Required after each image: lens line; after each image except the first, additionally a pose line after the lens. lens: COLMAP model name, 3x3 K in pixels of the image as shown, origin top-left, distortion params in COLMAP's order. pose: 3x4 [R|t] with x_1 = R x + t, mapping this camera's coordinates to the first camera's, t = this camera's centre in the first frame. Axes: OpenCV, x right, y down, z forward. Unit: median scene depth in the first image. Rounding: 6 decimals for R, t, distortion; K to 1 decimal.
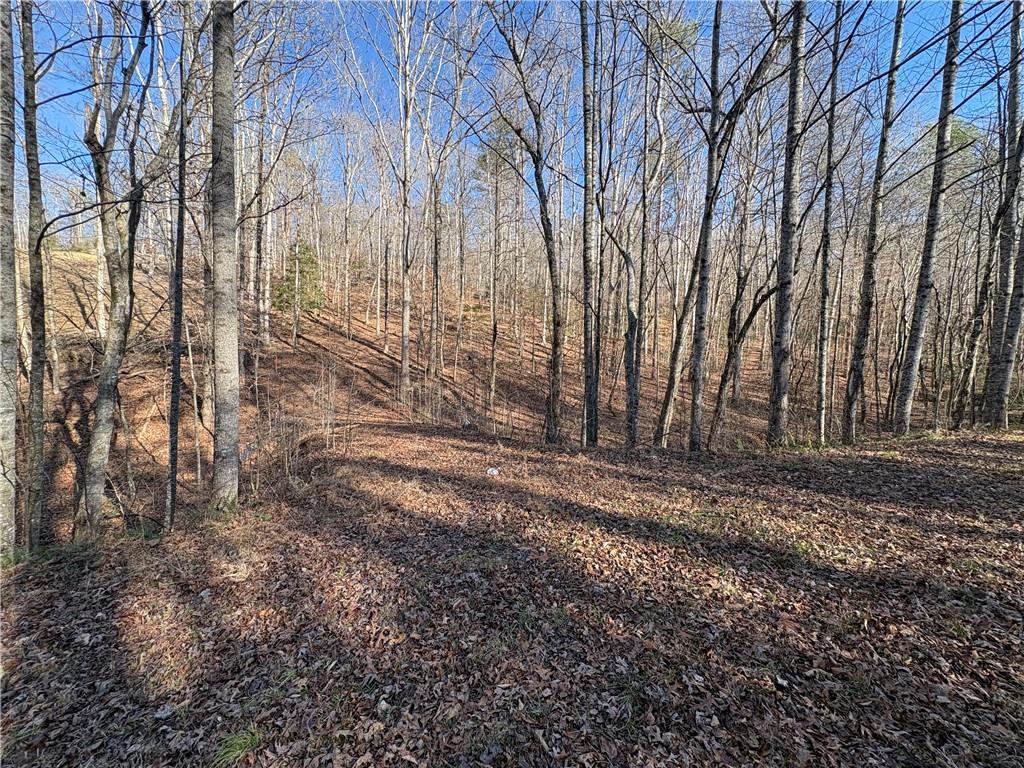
lens RADIAL K [[409.1, 0, 513.9], [0, 409.1, 385.7], [0, 0, 1]] dist [-0.002062, 0.000029]
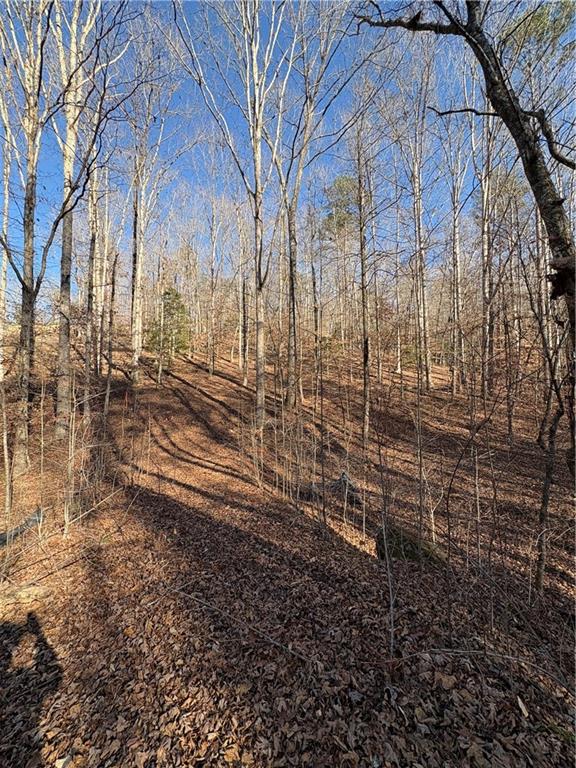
lens RADIAL K [[306.8, 0, 285.3], [0, 306.8, 384.3], [0, 0, 1]] dist [-0.002062, 0.000029]
pose [[0.977075, -0.046414, -0.207775, -0.202969], [0.026825, 0.995008, -0.096125, -0.027738], [0.211199, 0.088348, 0.973442, 0.970960]]
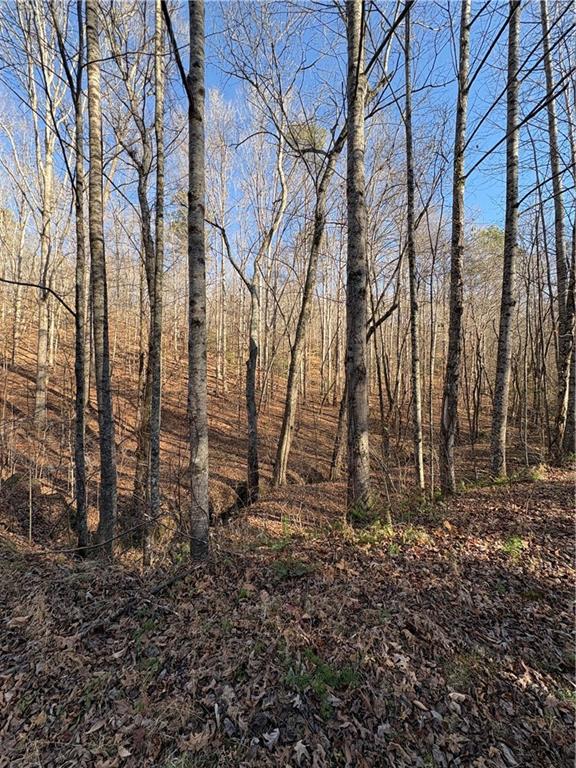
lens RADIAL K [[306.8, 0, 288.8], [0, 306.8, 383.2], [0, 0, 1]] dist [-0.002062, 0.000029]
pose [[0.977168, -0.008250, 0.212310, 0.385938], [0.026095, 0.996341, -0.081389, -0.020264], [-0.210862, 0.085071, 0.973807, 0.461574]]
